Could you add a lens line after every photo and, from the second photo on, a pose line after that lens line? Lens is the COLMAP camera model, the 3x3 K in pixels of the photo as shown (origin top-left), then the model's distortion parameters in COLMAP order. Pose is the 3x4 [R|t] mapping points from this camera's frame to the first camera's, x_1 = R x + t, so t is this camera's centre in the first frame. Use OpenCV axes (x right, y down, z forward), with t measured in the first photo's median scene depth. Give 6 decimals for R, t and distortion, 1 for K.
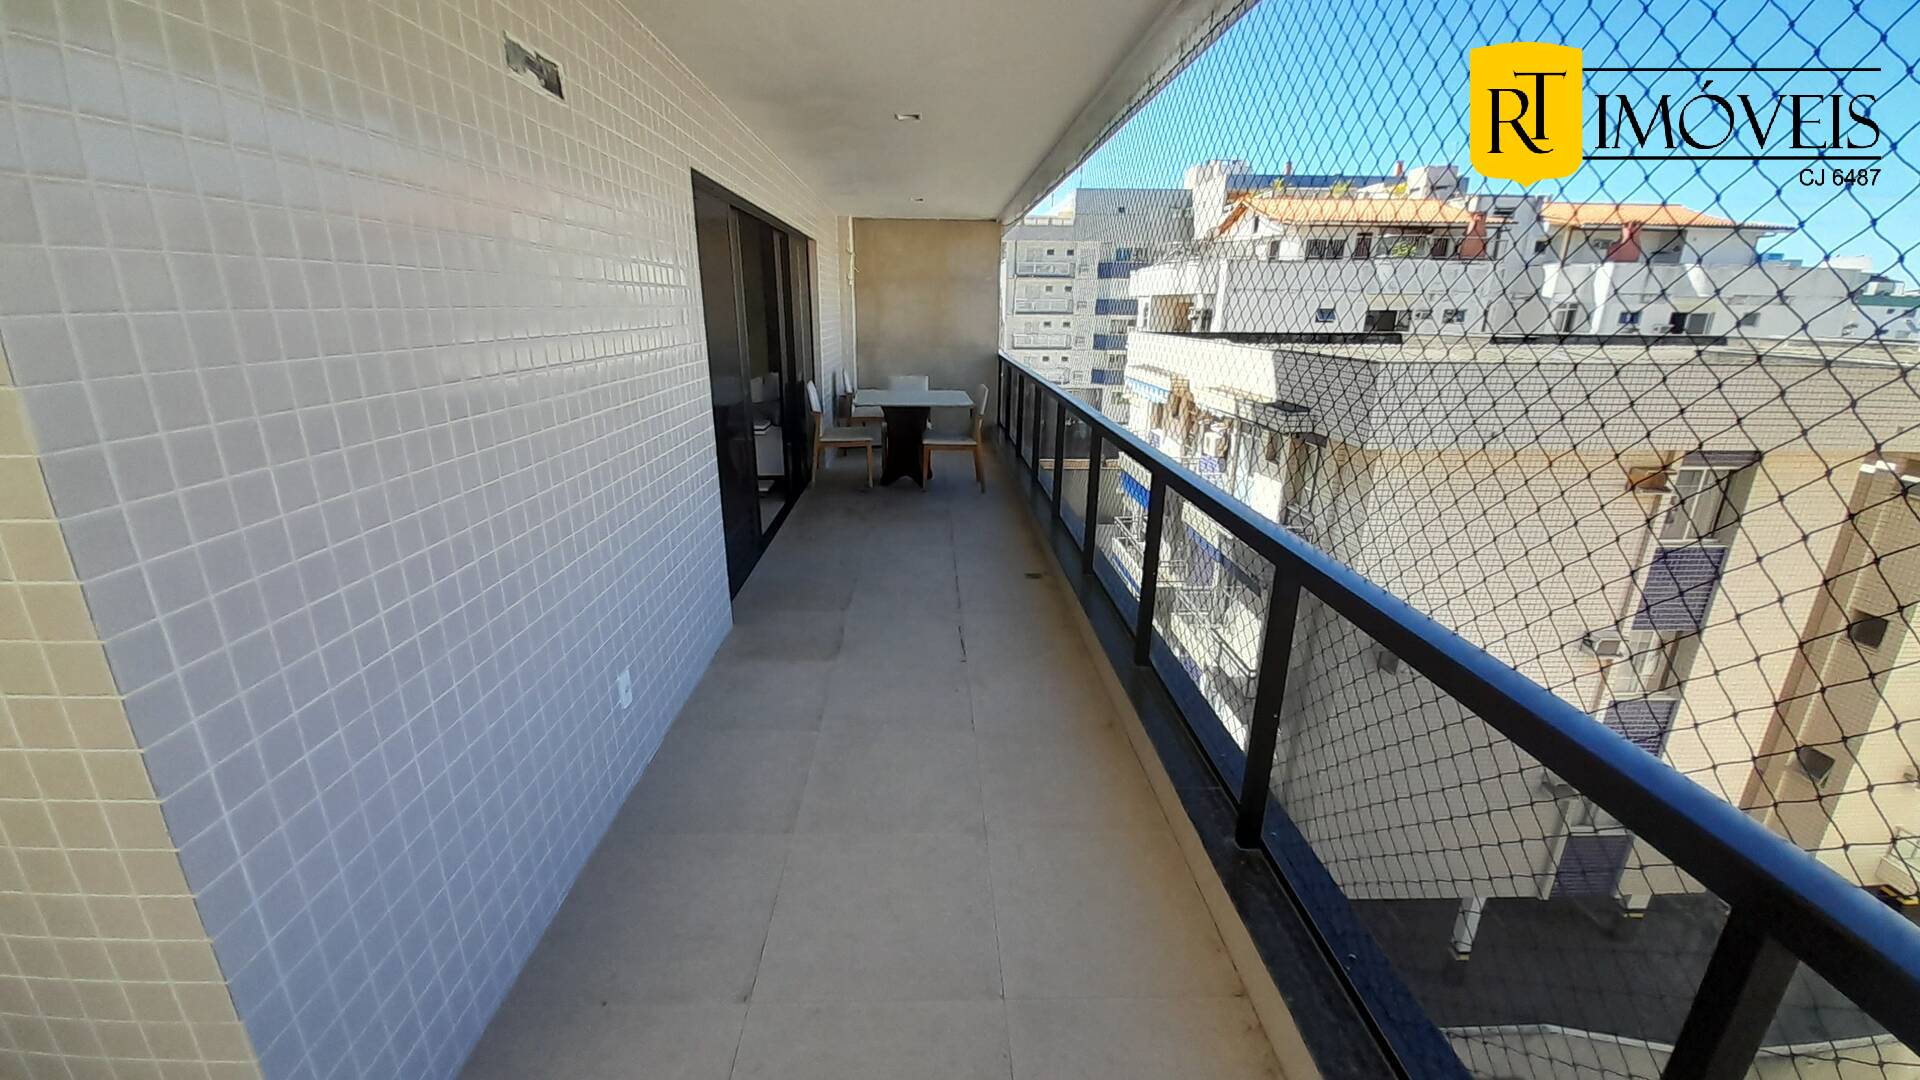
lens RADIAL K [[759.6, 0, 960.0], [0, 759.6, 540.0], [0, 0, 1]] dist [0.000666, 0.000044]
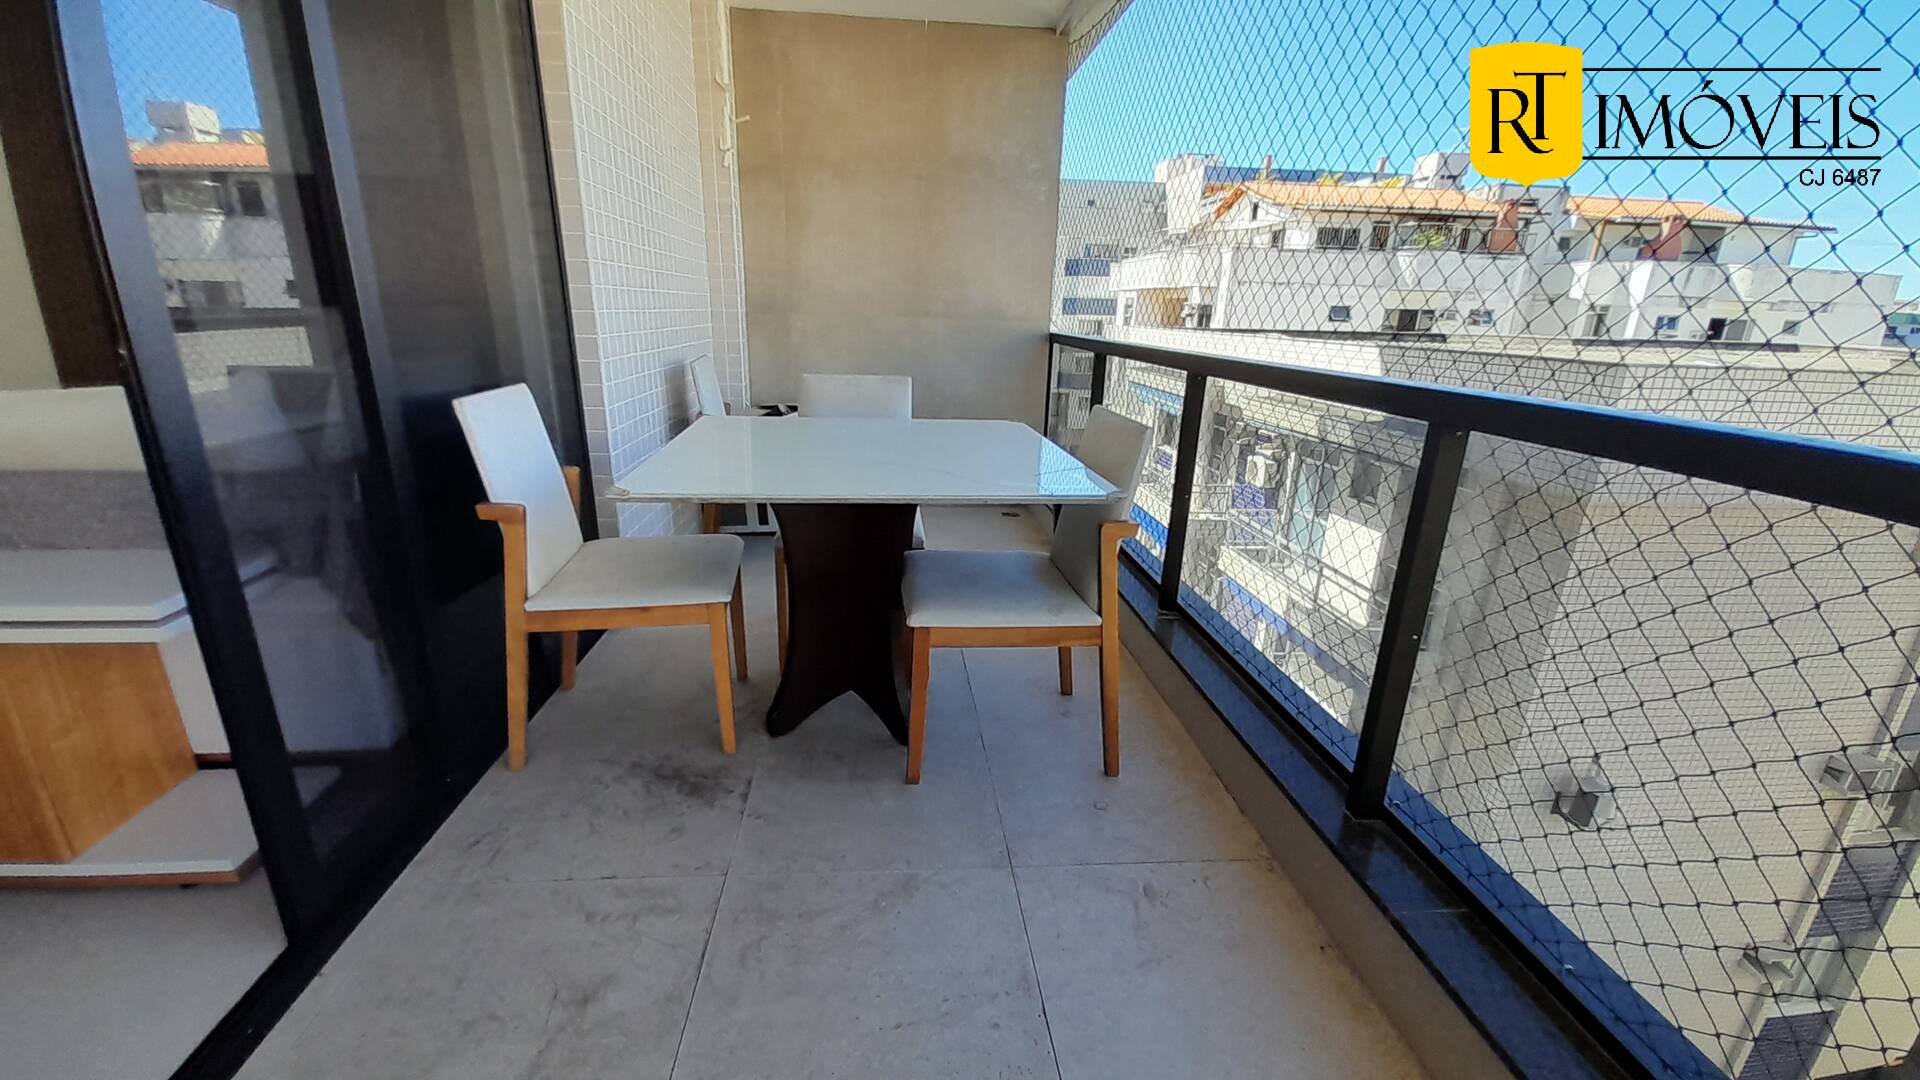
lens RADIAL K [[759.6, 0, 960.0], [0, 759.6, 540.0], [0, 0, 1]] dist [0.000666, 0.000044]
pose [[0.998209, 0.001093, 0.059816, -0.009151], [-0.000979, 0.999998, -0.001933, -0.030426], [-0.059818, 0.001871, 0.998208, 0.142233]]
